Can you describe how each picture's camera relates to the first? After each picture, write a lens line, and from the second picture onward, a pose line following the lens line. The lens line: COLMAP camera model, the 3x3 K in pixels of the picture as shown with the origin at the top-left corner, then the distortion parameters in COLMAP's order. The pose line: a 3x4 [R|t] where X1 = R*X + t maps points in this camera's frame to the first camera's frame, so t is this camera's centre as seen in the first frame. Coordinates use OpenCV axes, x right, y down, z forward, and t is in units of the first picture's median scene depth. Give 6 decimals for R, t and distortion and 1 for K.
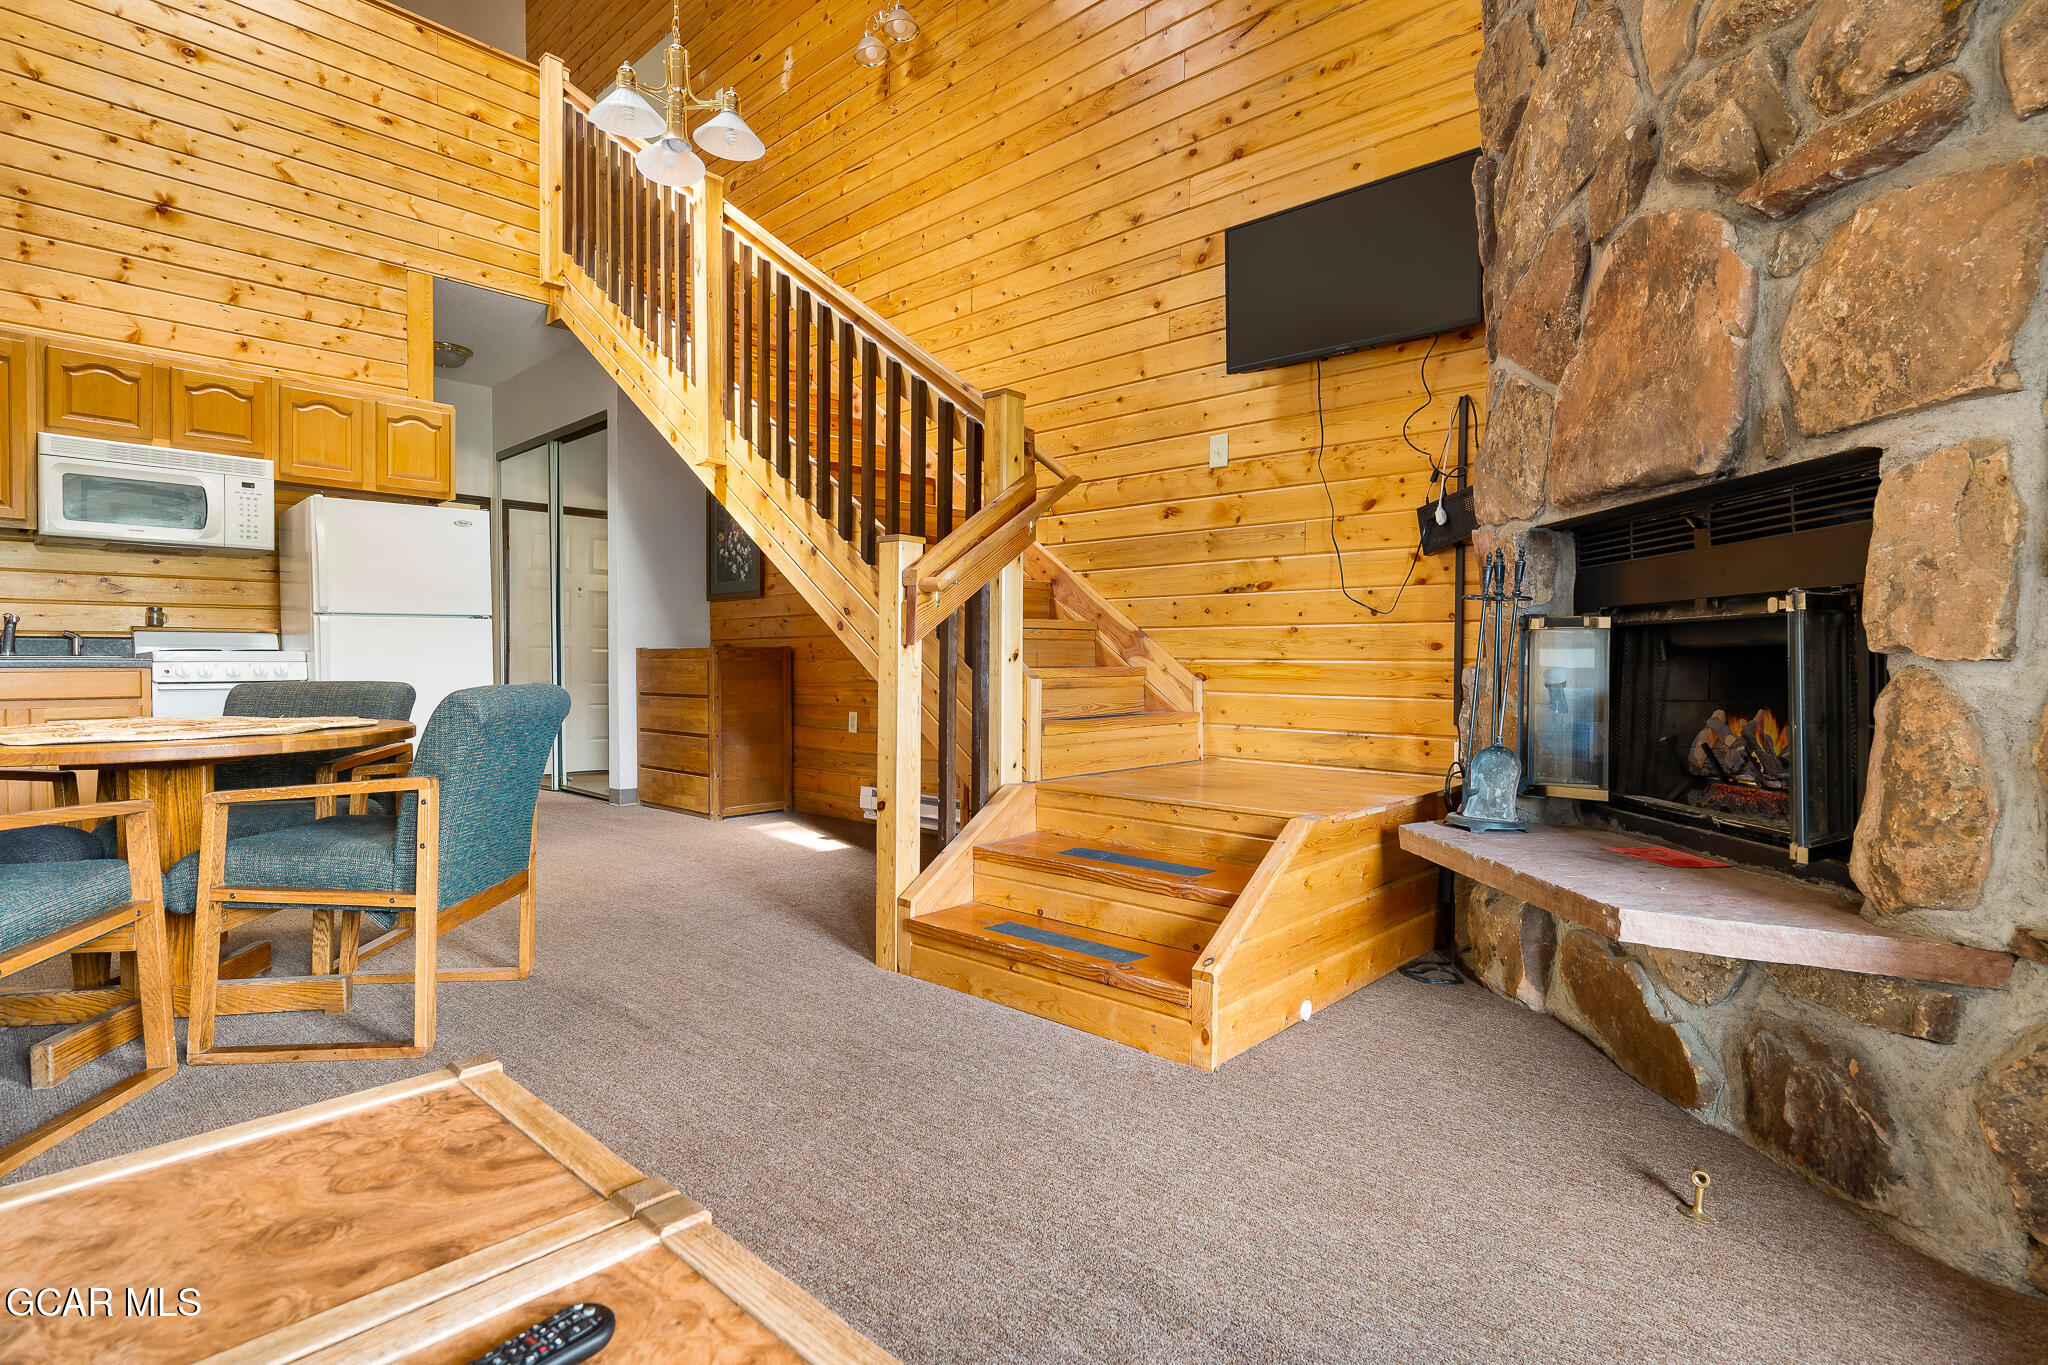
lens RADIAL K [[1026.9, 0, 1035.8], [0, 1026.9, 674.9], [0, 0, 1]] dist [0.004580, -0.002226]
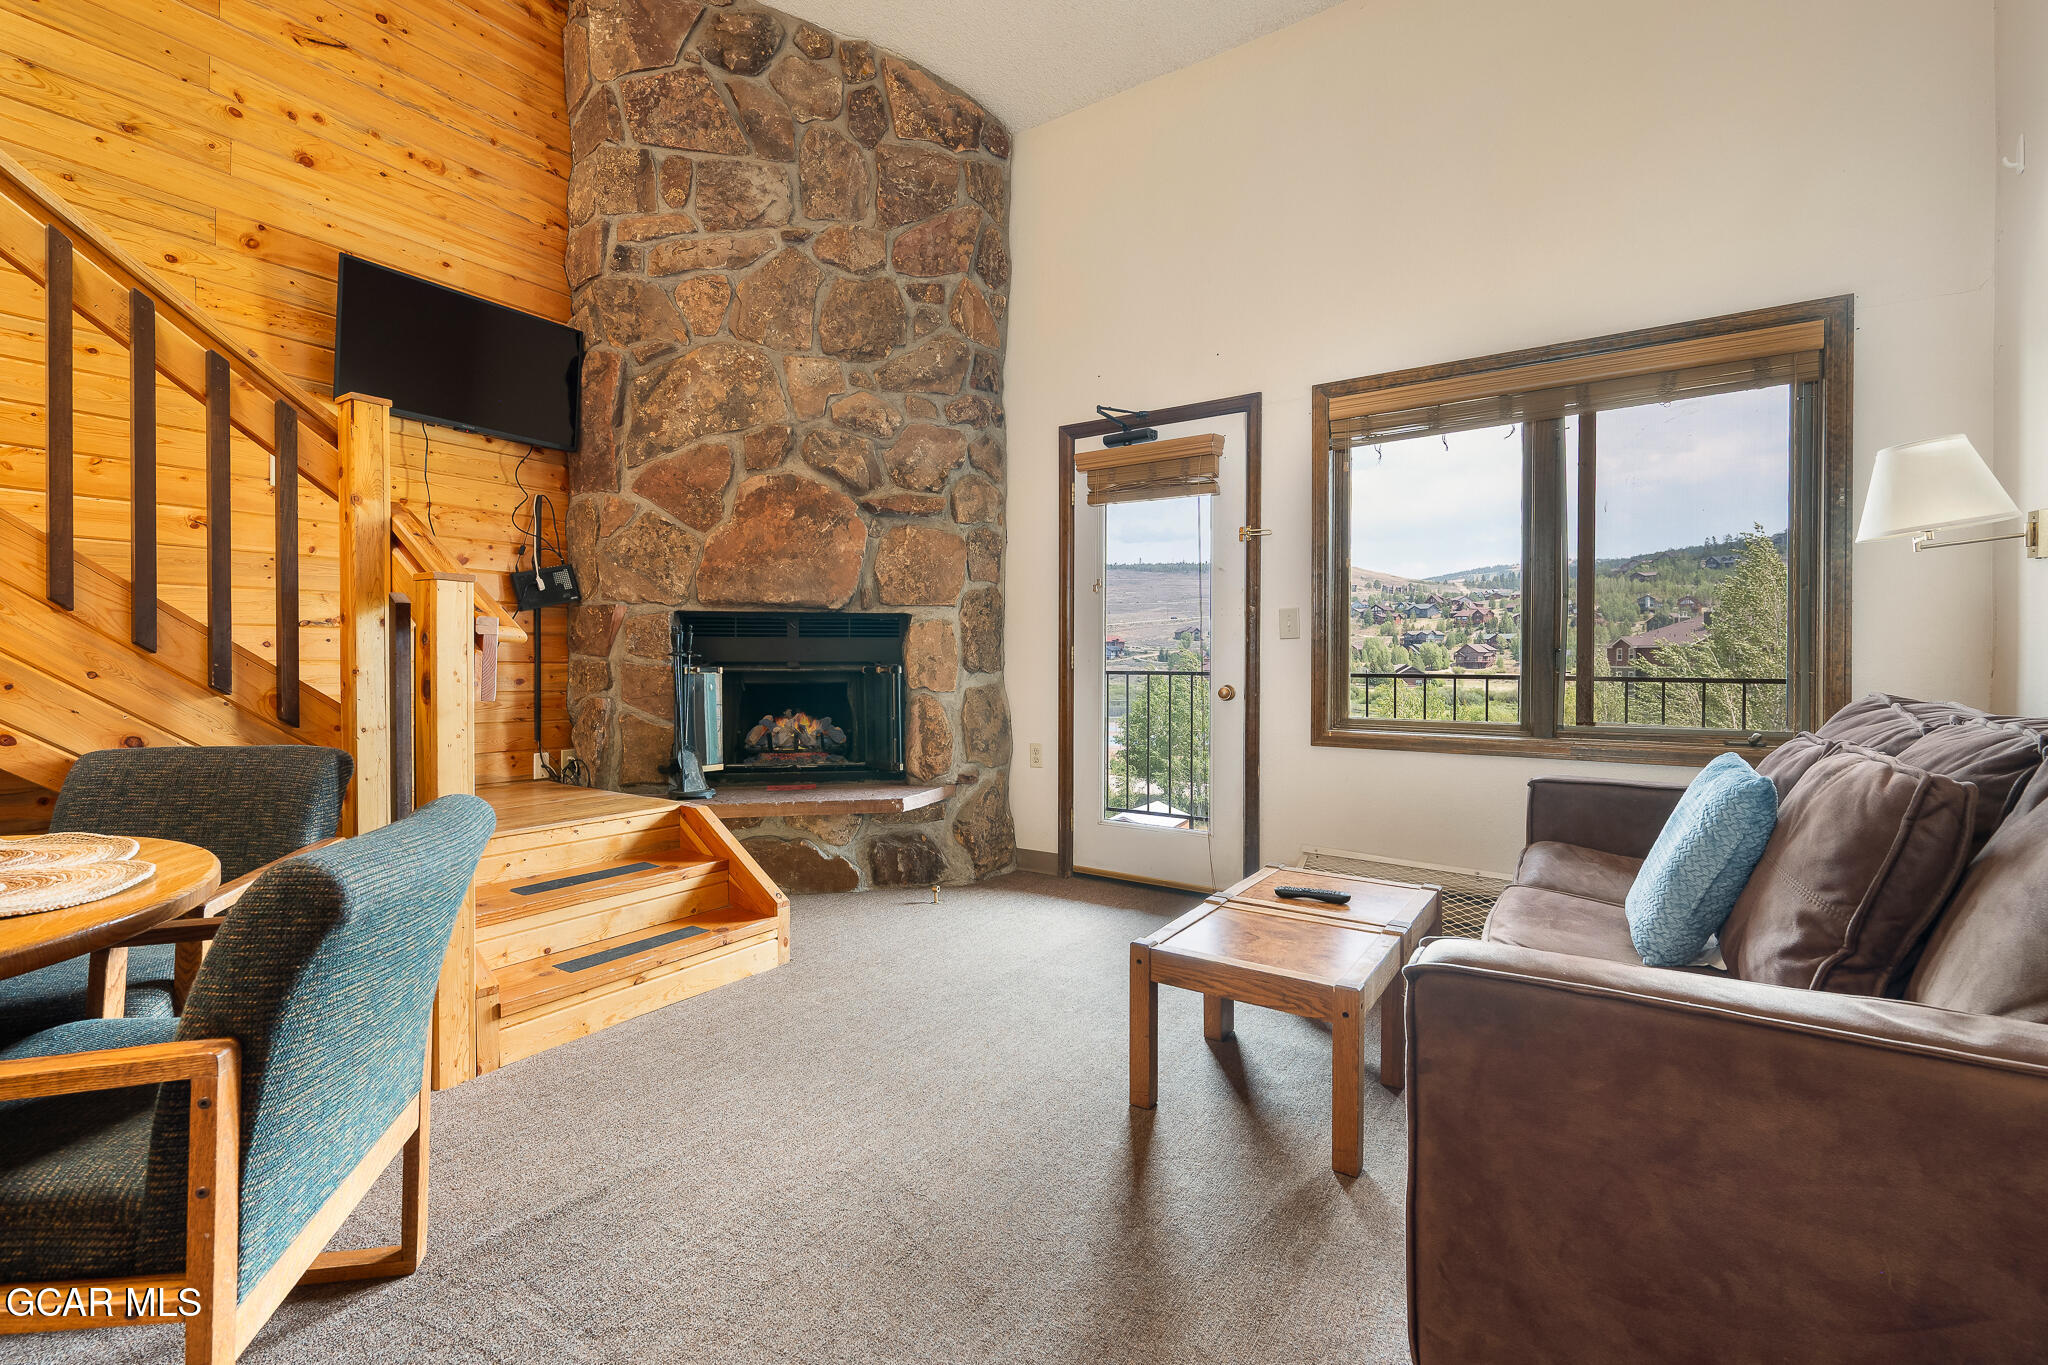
lens RADIAL K [[870.1, 0, 999.7], [0, 870.1, 665.0], [0, 0, 1]] dist [-0.008631, 0.000999]
pose [[-0.137230, -0.005927, 0.990521, -0.654323], [0.008689, 0.999936, 0.007188, -0.043292], [-0.990501, 0.009593, -0.137170, 0.466201]]
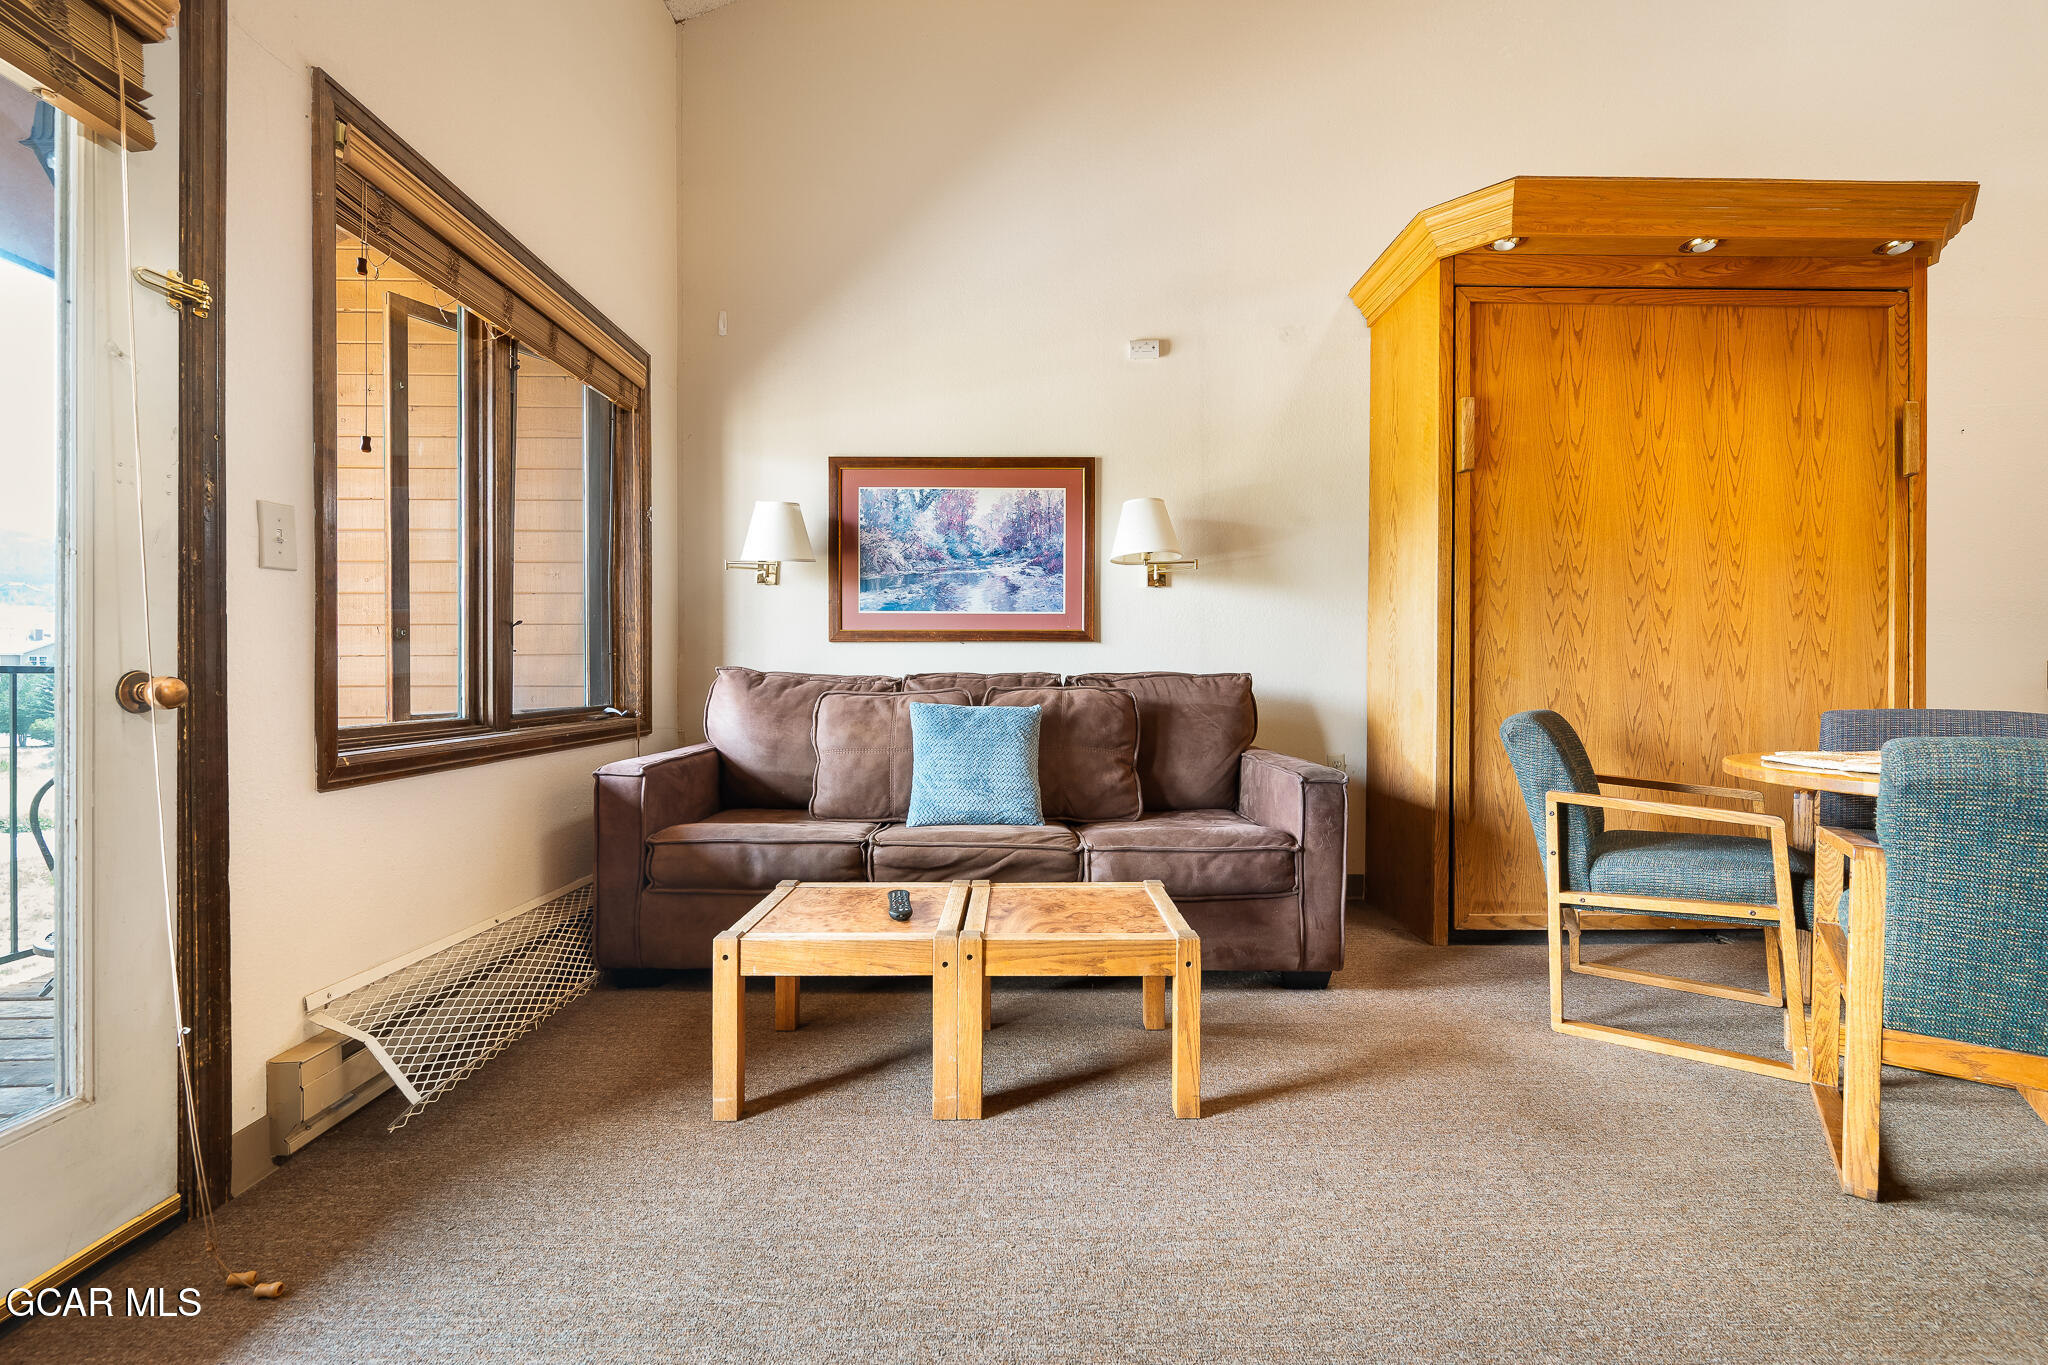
lens RADIAL K [[870.1, 0, 1024.8], [0, 870.1, 676.5], [0, 0, 1]] dist [-0.008631, 0.000999]
pose [[-0.736882, 0.001275, -0.676020, 0.193733], [-0.008441, 0.999903, 0.011087, -0.018178], [0.675969, 0.013876, -0.736800, 0.591776]]
